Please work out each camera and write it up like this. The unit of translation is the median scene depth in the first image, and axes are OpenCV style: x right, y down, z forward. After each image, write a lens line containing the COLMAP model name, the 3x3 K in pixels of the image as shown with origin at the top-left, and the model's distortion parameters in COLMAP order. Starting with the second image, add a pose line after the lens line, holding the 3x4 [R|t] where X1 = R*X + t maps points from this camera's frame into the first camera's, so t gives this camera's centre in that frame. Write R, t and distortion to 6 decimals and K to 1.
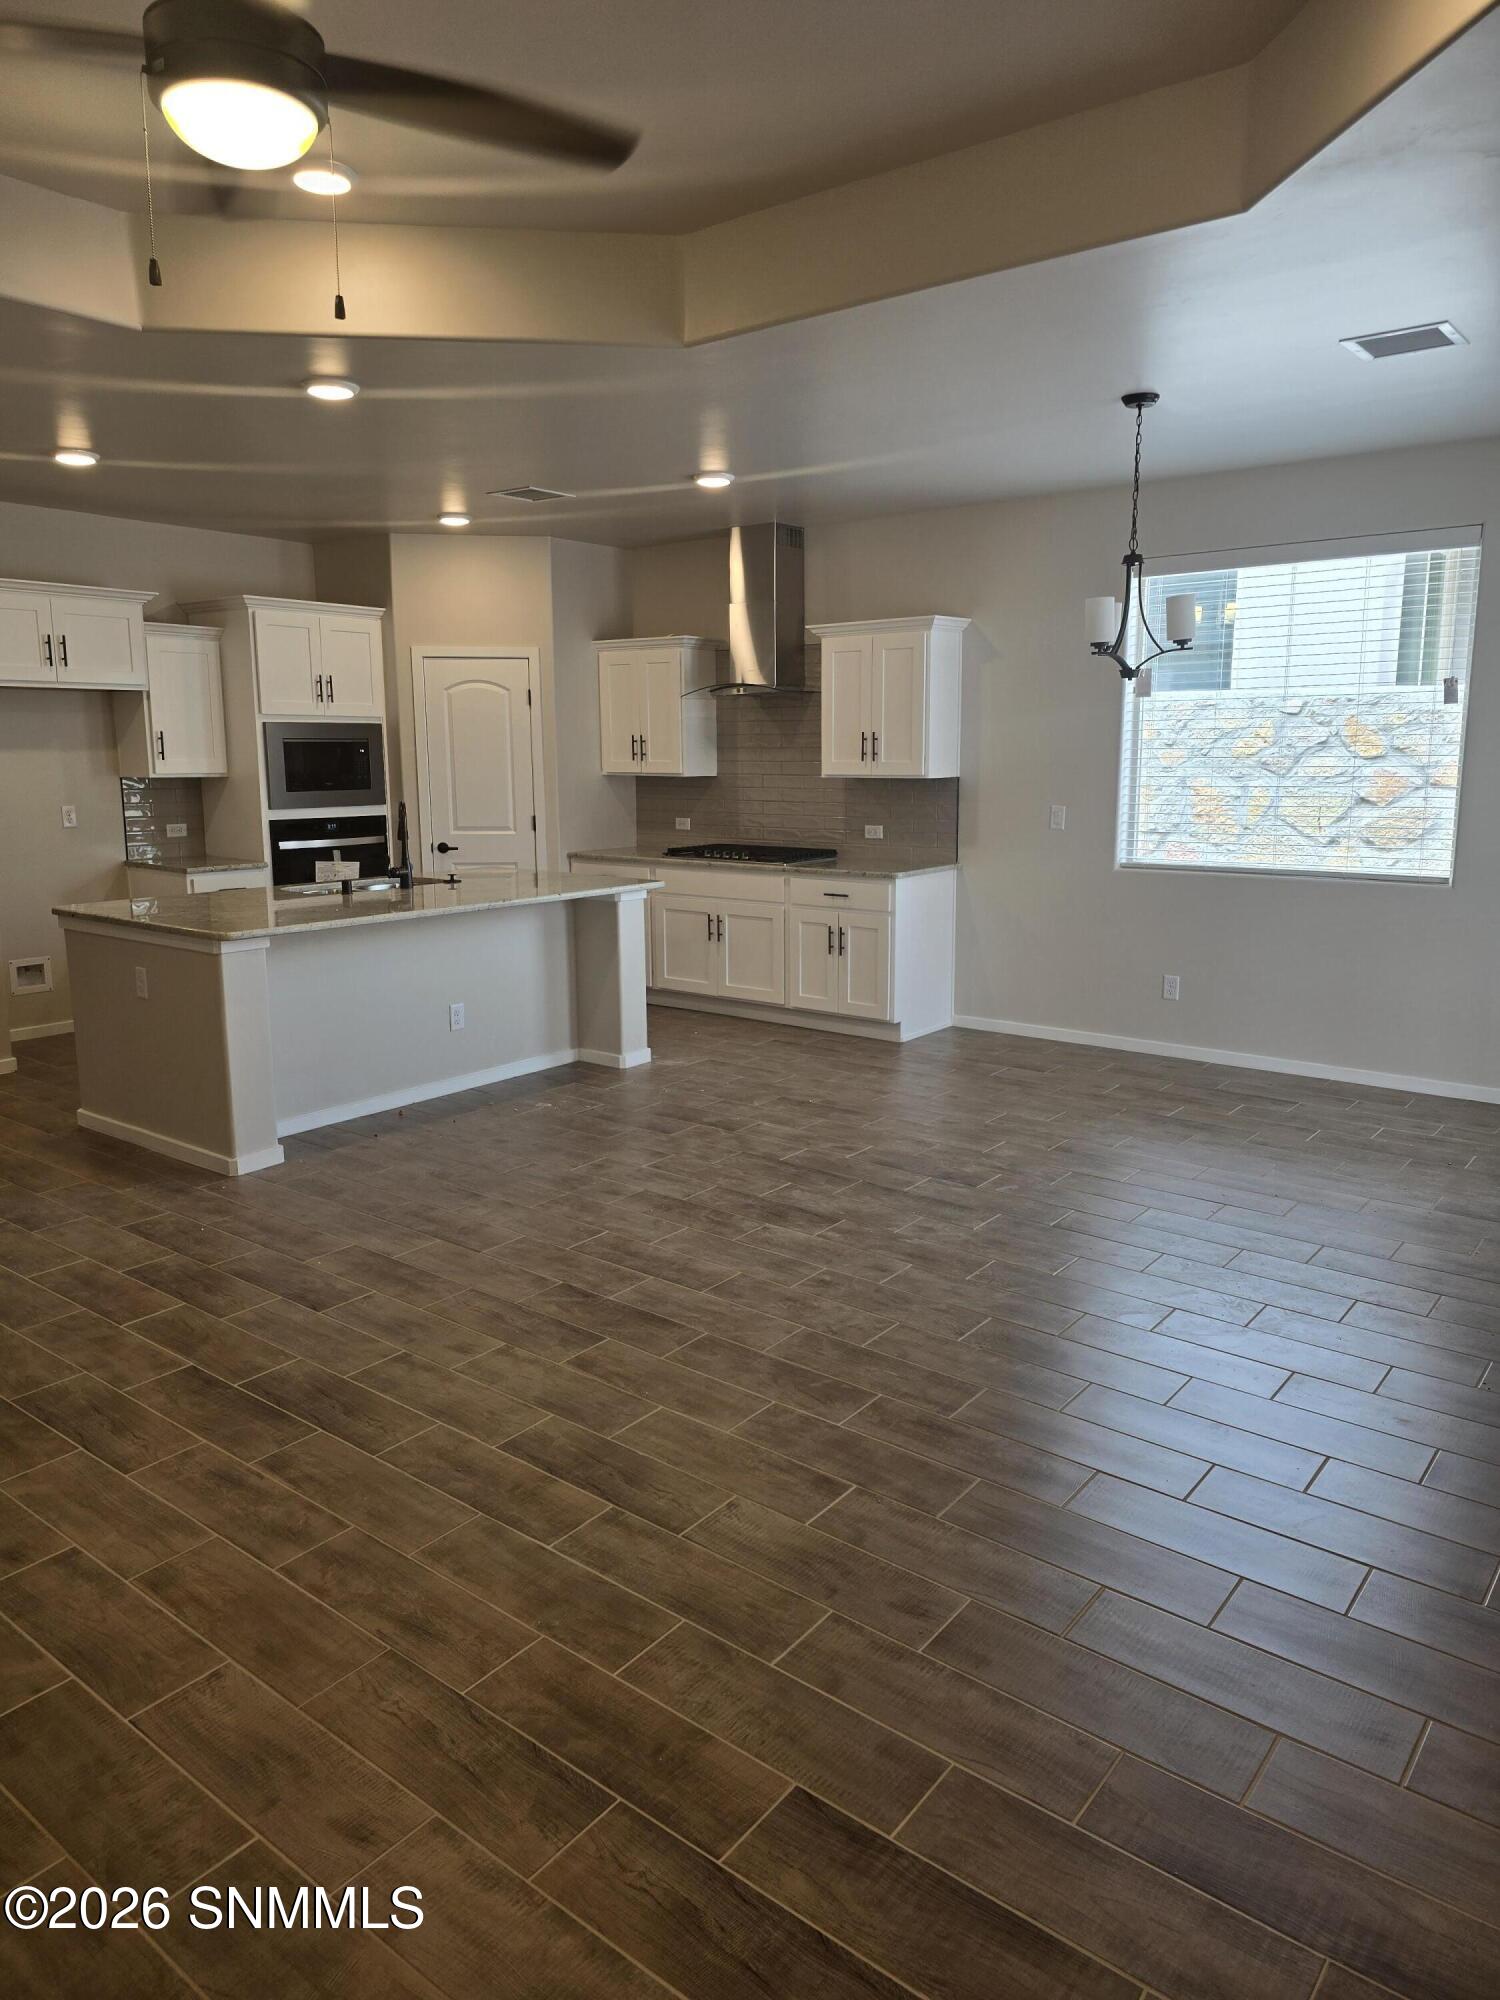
lens RADIAL K [[1354.6, 0, 754.8], [0, 1354.6, 1003.8], [0, 0, 1]] dist [0.002379, -0.004013]
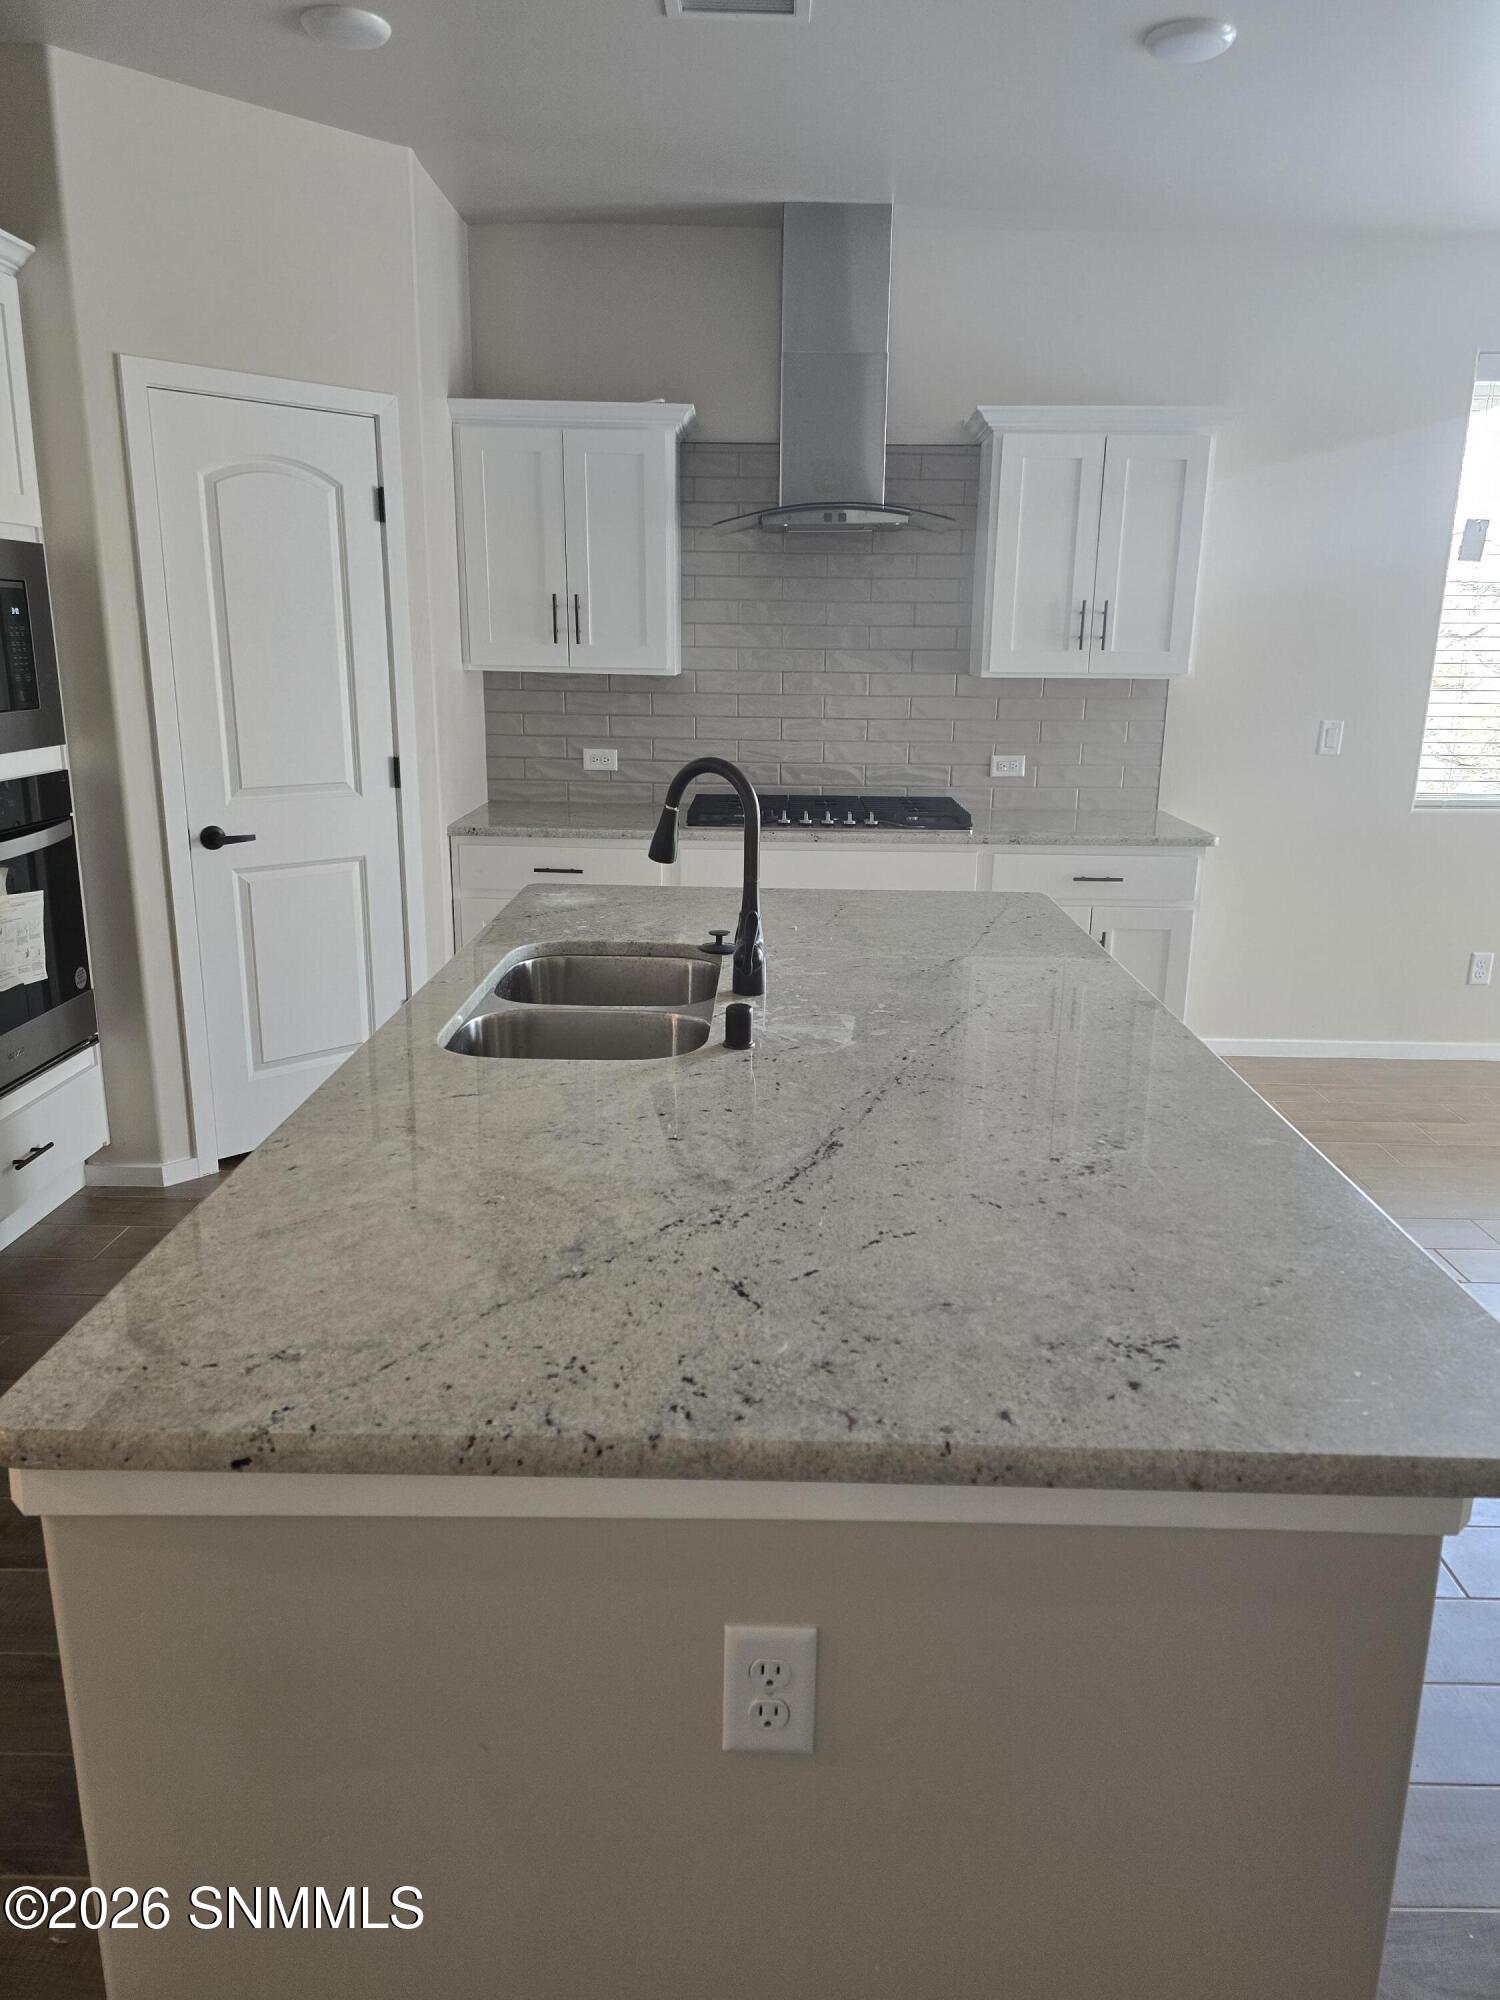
lens RADIAL K [[1354.6, 0, 749.8], [0, 1354.6, 995.5], [0, 0, 1]] dist [0.002379, -0.004013]
pose [[0.794258, -0.145276, 0.589957, -0.360945], [0.094449, 0.988712, 0.116312, -0.099058], [-0.600194, -0.036661, 0.799013, 0.534714]]
